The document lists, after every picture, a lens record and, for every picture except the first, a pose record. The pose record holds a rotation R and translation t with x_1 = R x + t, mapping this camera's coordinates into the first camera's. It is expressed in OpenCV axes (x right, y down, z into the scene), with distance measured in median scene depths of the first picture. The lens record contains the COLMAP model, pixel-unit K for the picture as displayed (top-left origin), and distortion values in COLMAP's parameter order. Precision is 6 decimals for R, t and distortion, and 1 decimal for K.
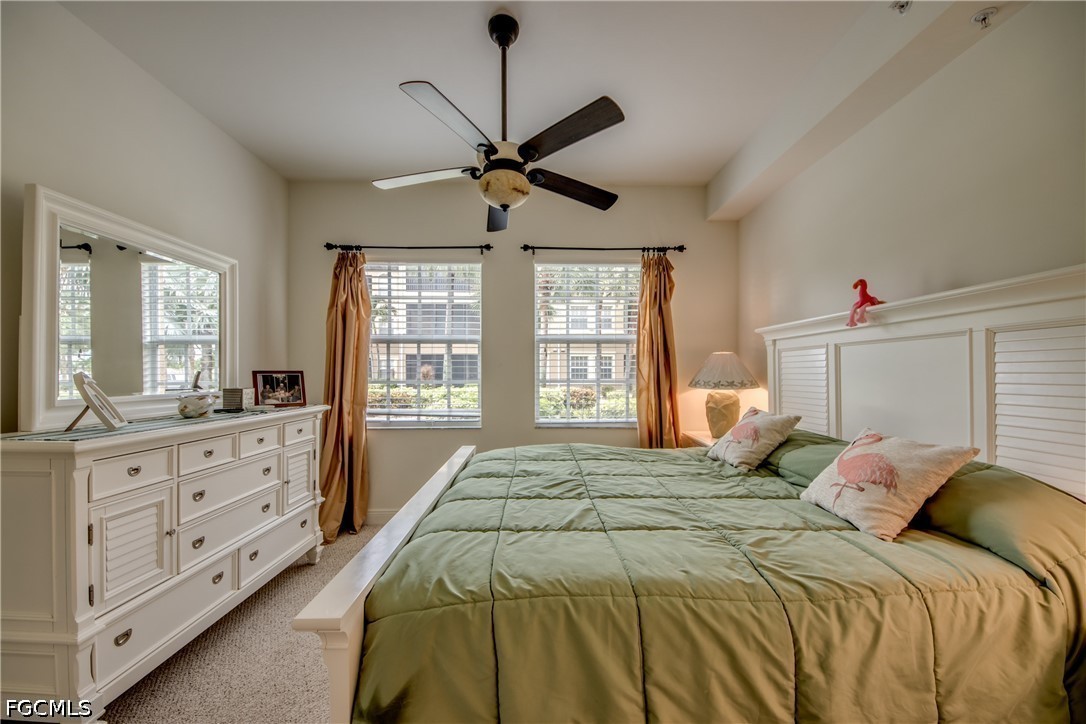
lens RADIAL K [[416.5, 0, 538.6], [0, 416.5, 366.6], [0, 0, 1]] dist [0.000736, -0.010588]
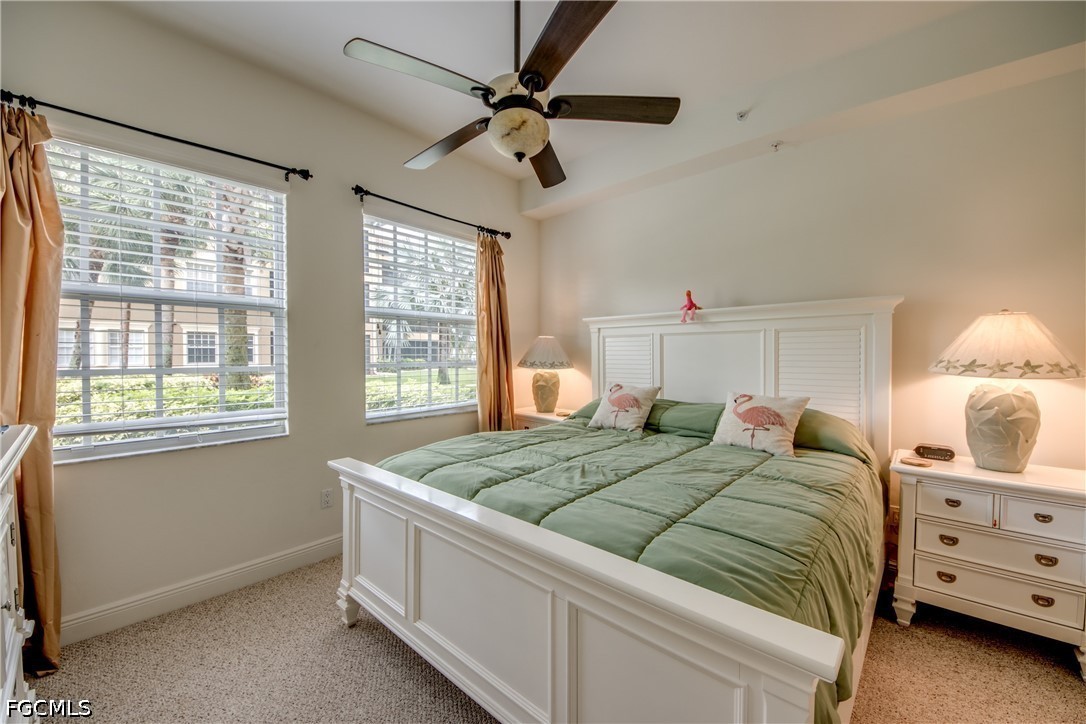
lens RADIAL K [[419.2, 0, 540.4], [0, 419.2, 359.8], [0, 0, 1]] dist [0.001763, -0.000252]
pose [[0.673185, -0.007714, 0.739434, -0.420303], [-0.012309, 0.999690, 0.021635, 0.004440], [-0.739372, -0.023666, 0.672882, 0.252045]]
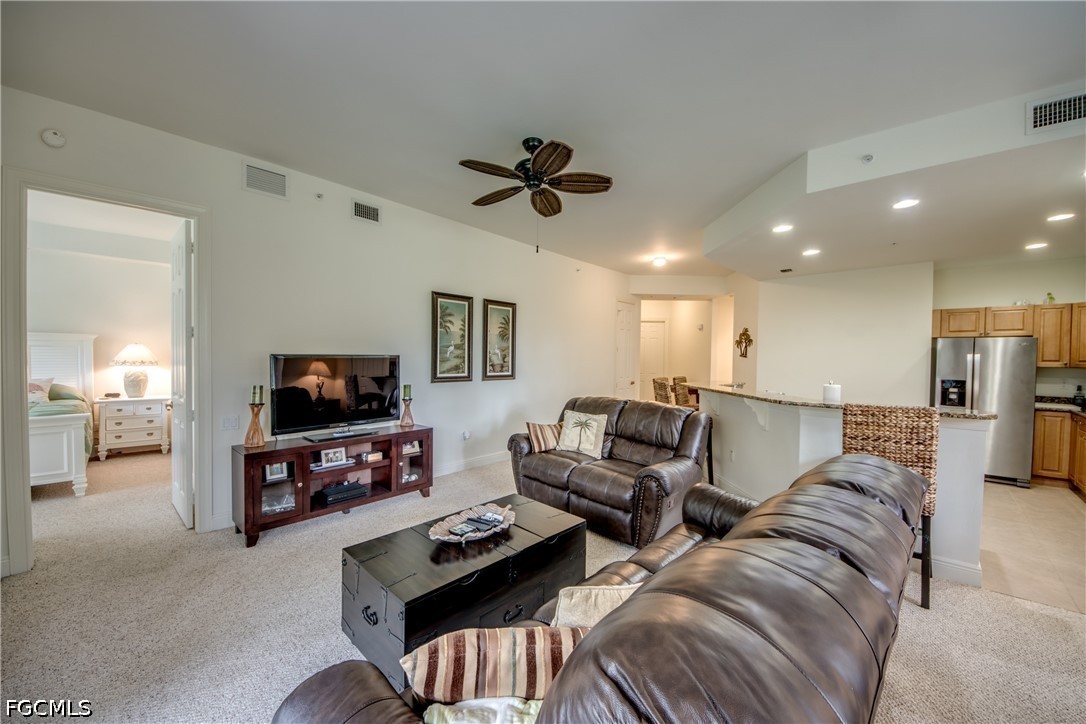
lens RADIAL K [[393.0, 0, 537.0], [0, 393.0, 366.4], [0, 0, 1]] dist [0.000983, -0.008271]
pose [[-0.713684, -0.019924, 0.700184, -1.924725], [-0.018499, 0.999783, 0.009593, -0.012839], [-0.700223, -0.006106, -0.713898, 0.156152]]
